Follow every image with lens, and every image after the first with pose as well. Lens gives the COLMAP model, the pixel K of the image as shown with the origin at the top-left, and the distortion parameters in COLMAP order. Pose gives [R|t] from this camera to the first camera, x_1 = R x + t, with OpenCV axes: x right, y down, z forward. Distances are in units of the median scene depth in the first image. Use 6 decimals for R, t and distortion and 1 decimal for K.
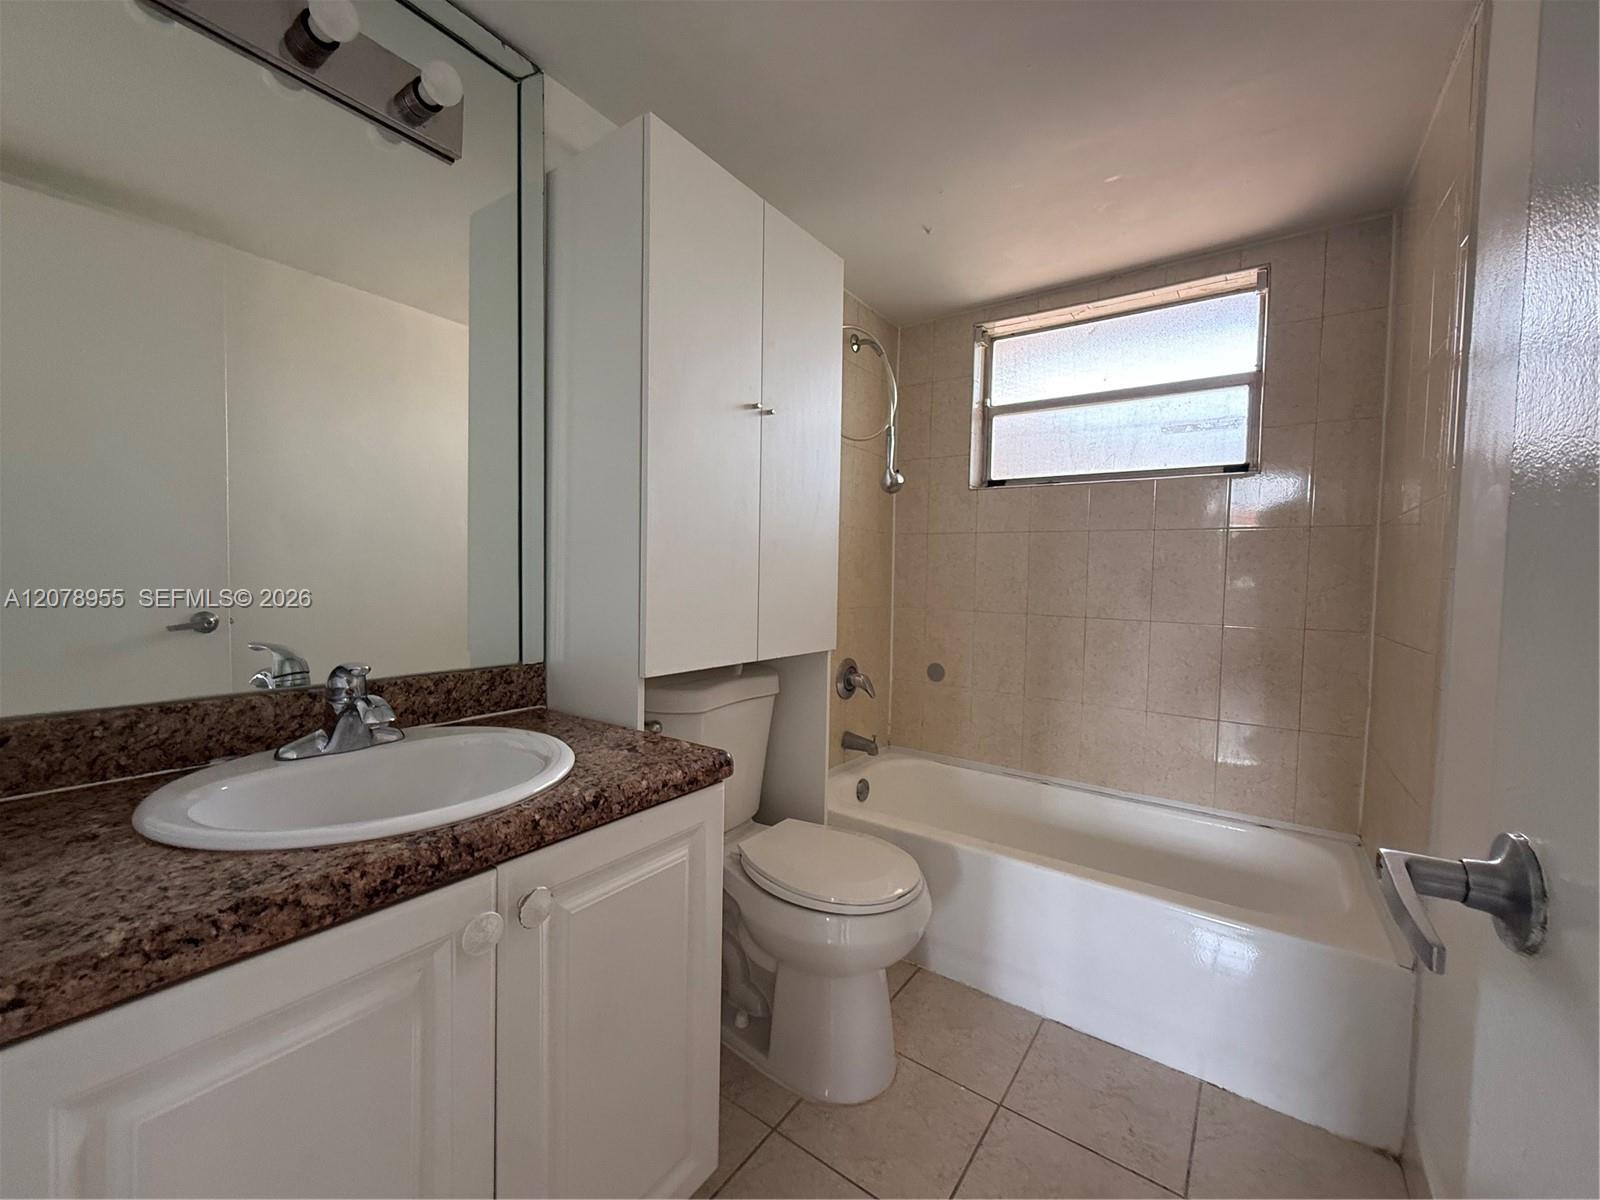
lens RADIAL K [[639.0, 0, 800.0], [0, 639.0, 600.0], [0, 0, 1]] dist [0.000211, 0.000271]
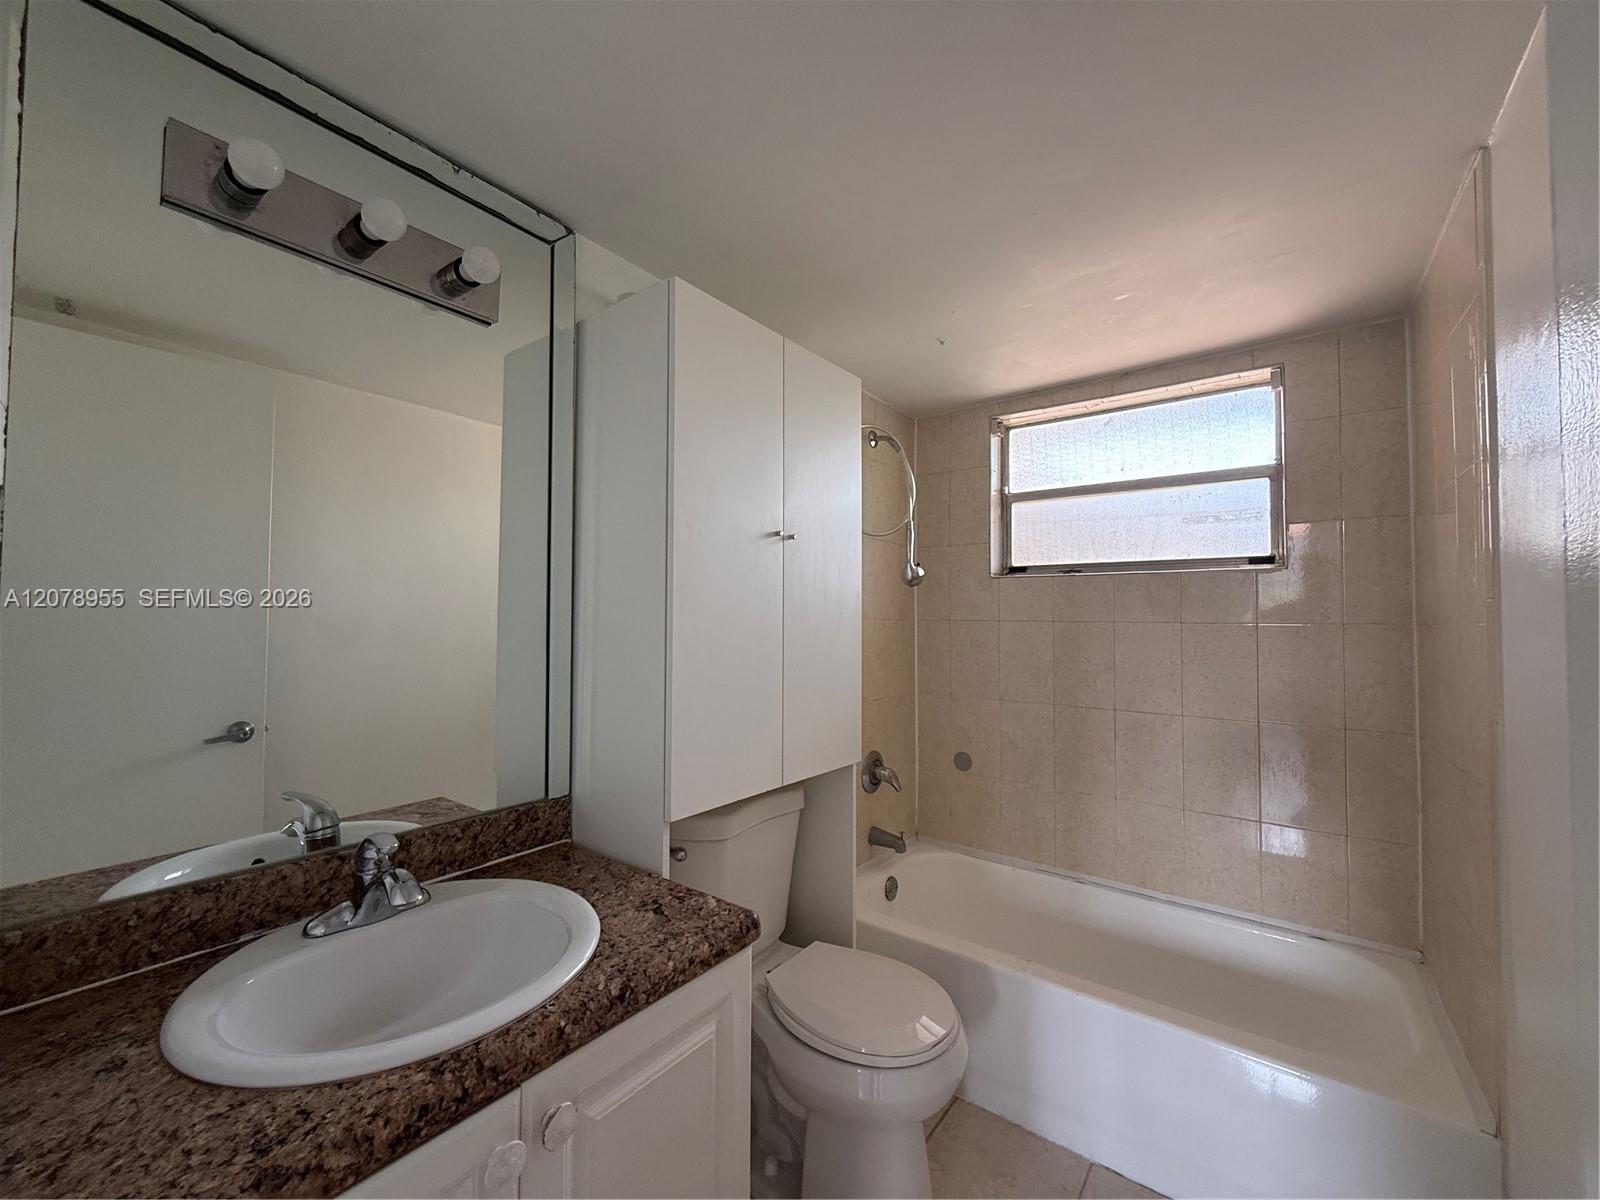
lens RADIAL K [[637.4, 0, 801.8], [0, 637.4, 599.9], [0, 0, 1]] dist [-0.000450, 0.000717]
pose [[0.999426, -0.017076, -0.029264, -0.003370], [0.014985, 0.997419, -0.070219, -0.131632], [0.030388, 0.069740, 0.997102, -0.003582]]
